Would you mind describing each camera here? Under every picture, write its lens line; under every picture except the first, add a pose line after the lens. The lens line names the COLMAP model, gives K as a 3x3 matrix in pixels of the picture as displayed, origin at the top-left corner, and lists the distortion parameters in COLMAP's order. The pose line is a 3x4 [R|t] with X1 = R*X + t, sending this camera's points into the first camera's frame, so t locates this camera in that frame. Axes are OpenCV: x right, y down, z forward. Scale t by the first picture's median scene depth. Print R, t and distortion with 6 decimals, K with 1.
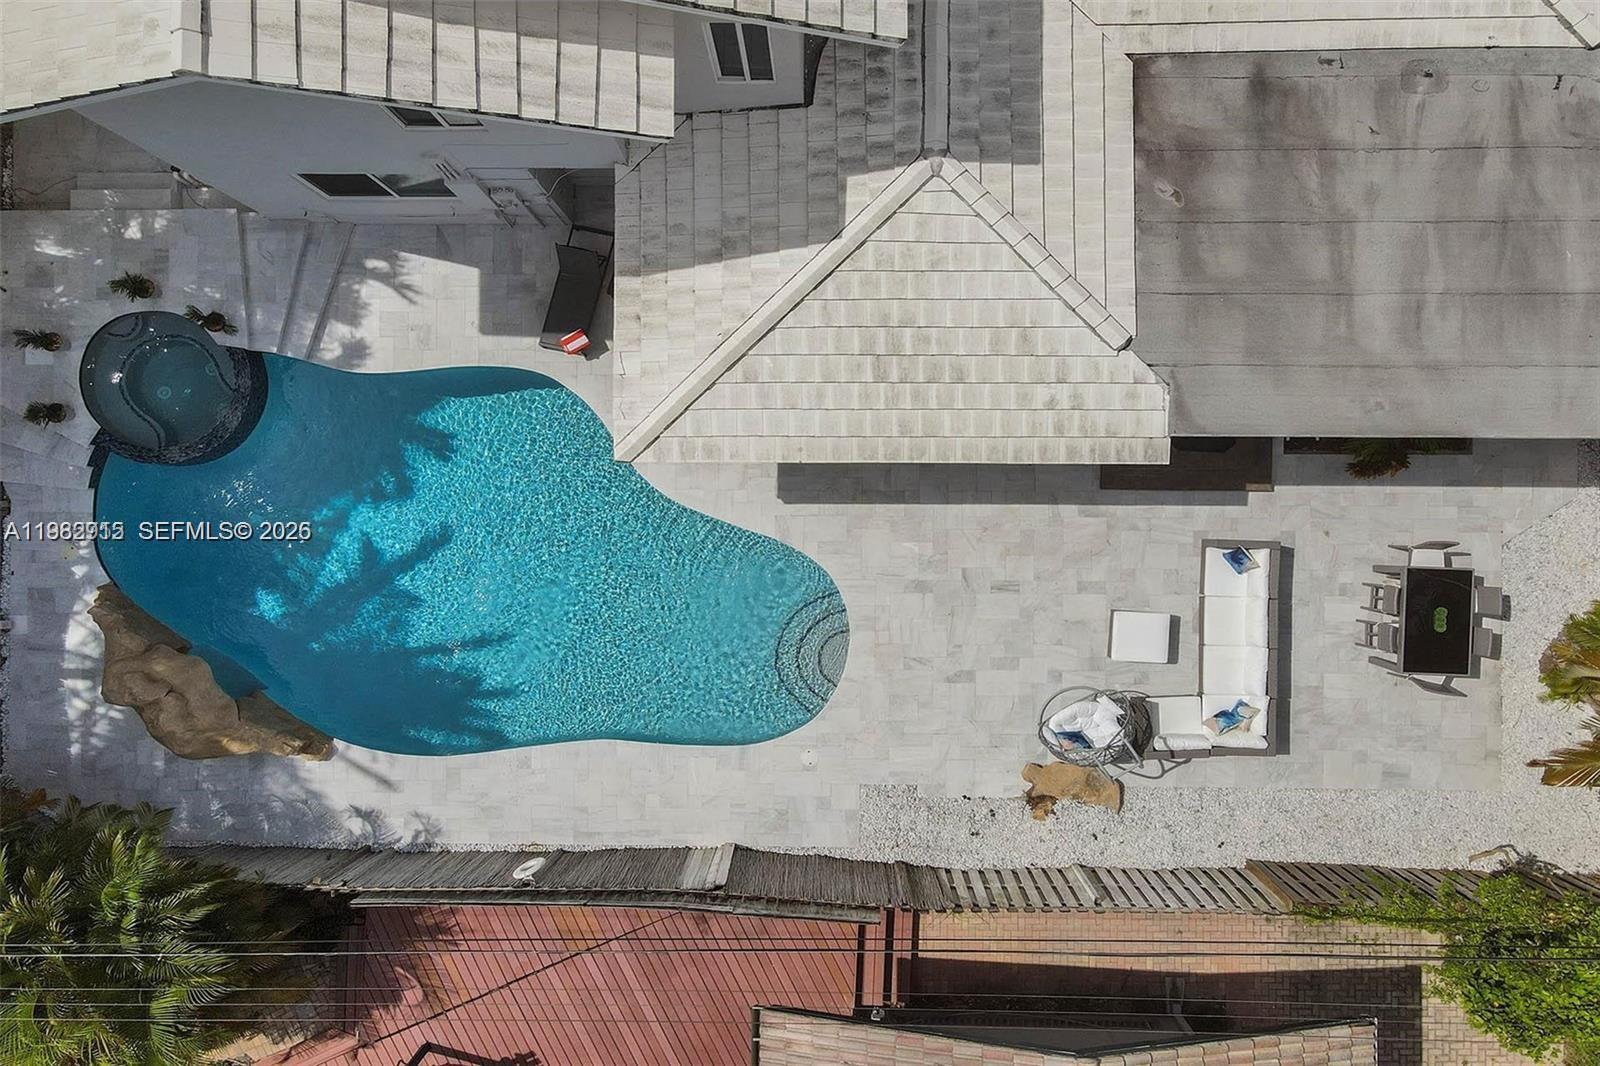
lens RADIAL K [[1066.3, 0, 806.4], [0, 1066.3, 526.7], [0, 0, 1]] dist [0.009852, 0.006357]
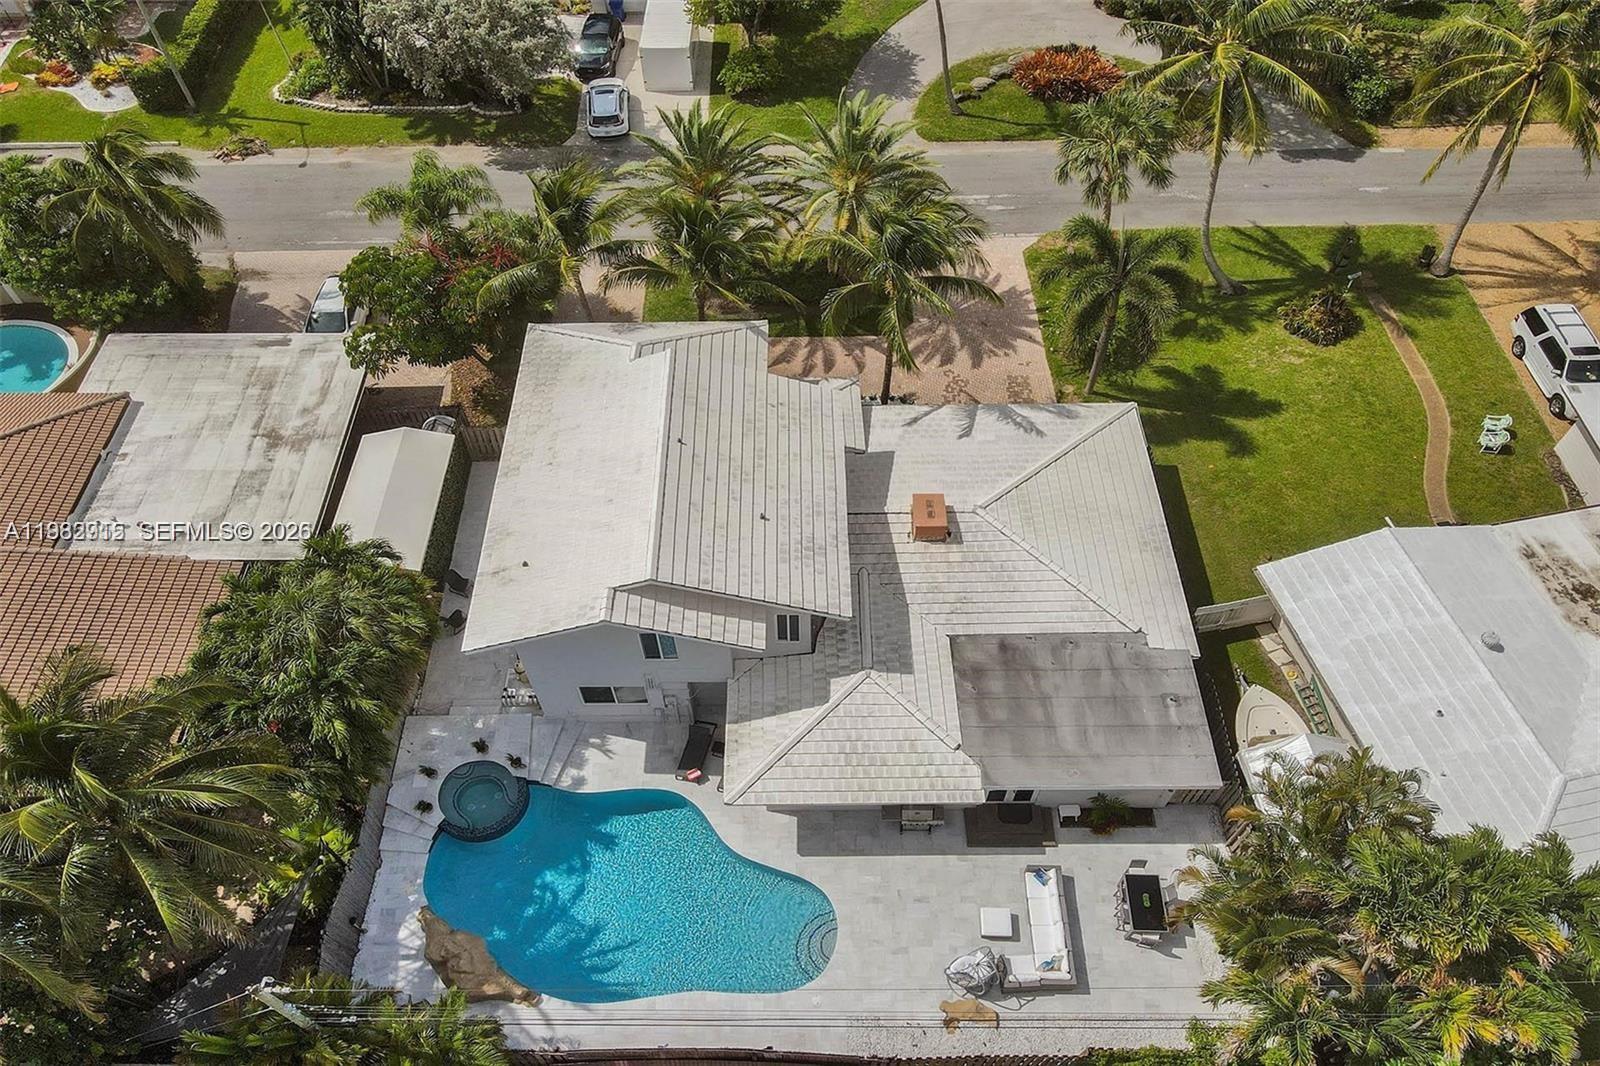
lens RADIAL K [[1066.3, 0, 806.4], [0, 1066.3, 526.7], [0, 0, 1]] dist [0.009852, 0.006357]
pose [[0.999756, 0.001012, 0.022077, -0.053155], [0.012329, 0.803504, -0.595171, 0.633085], [-0.018341, 0.595298, 0.803296, -0.855832]]
